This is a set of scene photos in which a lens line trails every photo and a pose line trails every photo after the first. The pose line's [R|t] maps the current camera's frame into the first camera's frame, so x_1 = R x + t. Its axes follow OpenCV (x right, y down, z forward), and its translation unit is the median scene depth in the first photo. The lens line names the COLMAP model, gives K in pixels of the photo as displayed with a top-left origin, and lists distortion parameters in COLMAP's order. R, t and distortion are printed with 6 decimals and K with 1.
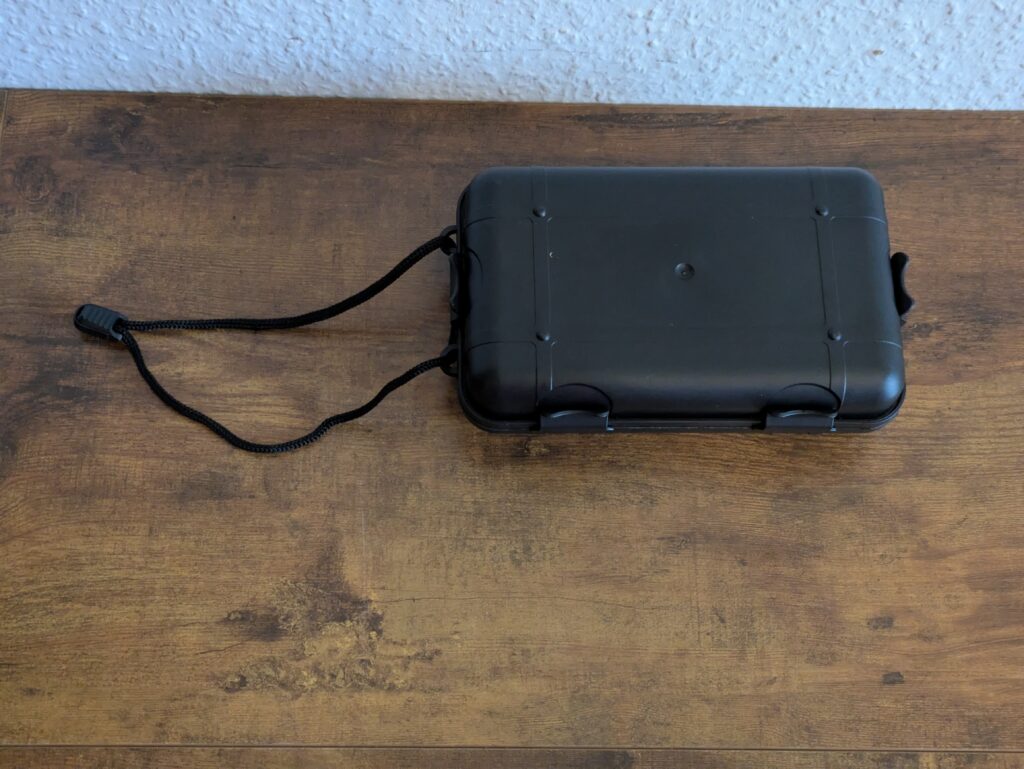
lens RADIAL K [[1541.1, 0, 494.6], [0, 1541.1, 388.2], [0, 0, 1]] dist [0.036721, 0.000000]
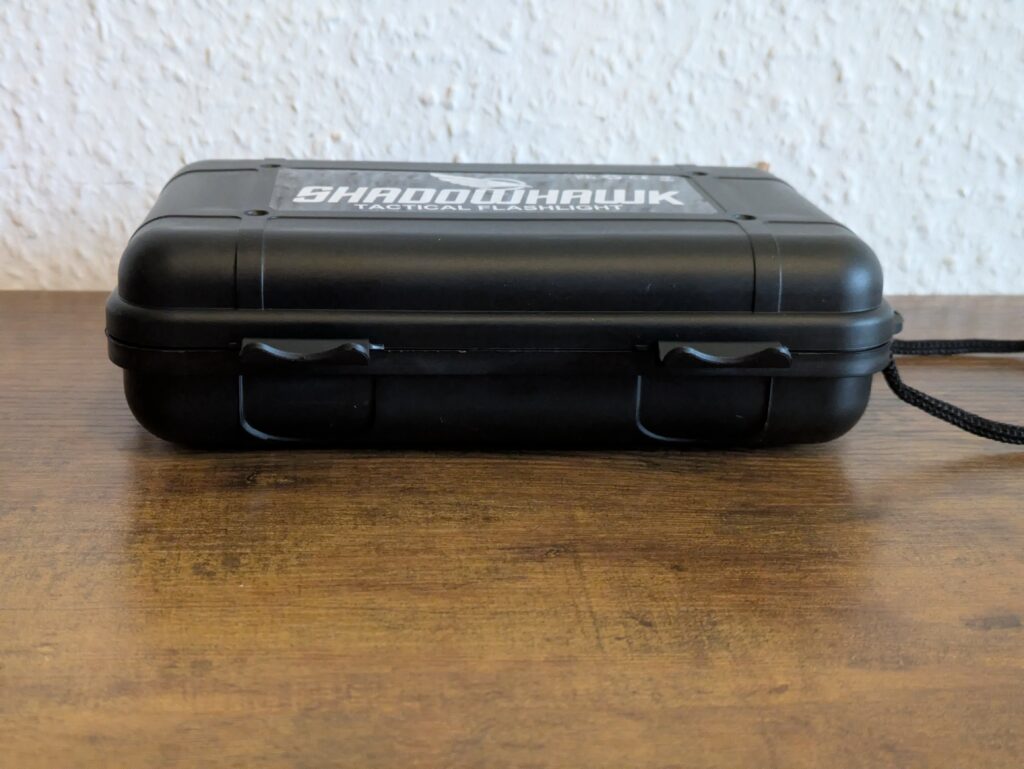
lens RADIAL K [[1541.1, 0, 461.8], [0, 1541.1, 378.3], [0, 0, 1]] dist [0.036721, 0.000000]
pose [[0.998762, -0.032880, 0.037324, 0.074641], [0.049734, 0.647417, -0.760511, 0.424217], [0.000842, 0.761426, 0.648251, 0.618768]]
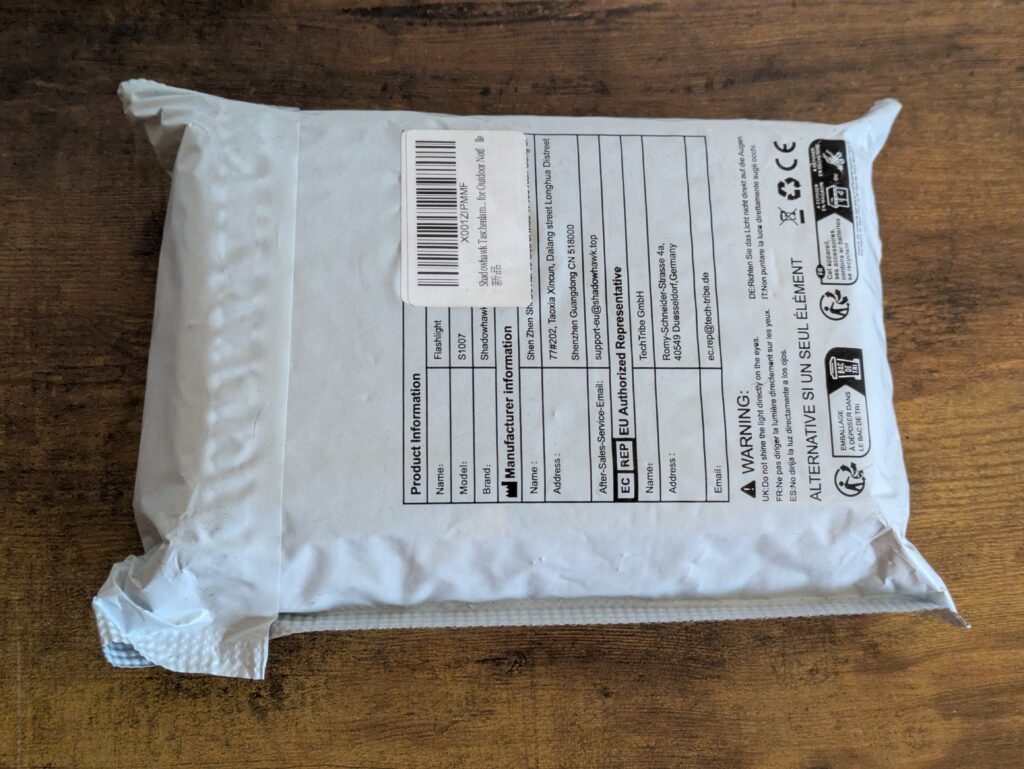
lens RADIAL K [[1541.1, 0, 540.3], [0, 1541.1, 362.4], [0, 0, 1]] dist [0.036721, 0.000000]
pose [[0.997915, -0.034932, 0.054277, 0.098443], [0.030898, 0.996818, 0.073473, -0.075686], [-0.056671, -0.071643, 0.995819, 0.338265]]
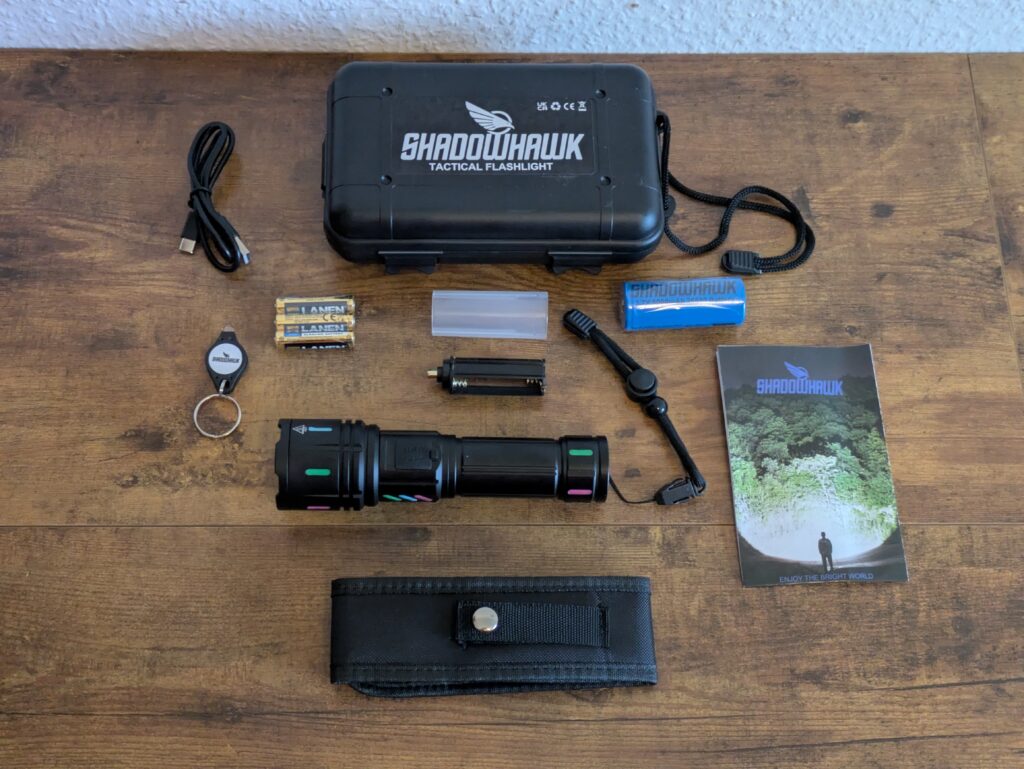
lens RADIAL K [[1541.1, 0, 499.7], [0, 1541.1, 384.1], [0, 0, 1]] dist [0.036721, 0.000000]
pose [[0.999776, -0.015205, -0.014745, 0.155578], [0.014727, 0.999380, -0.031977, 0.143143], [0.015222, 0.031752, 0.999380, -0.289509]]
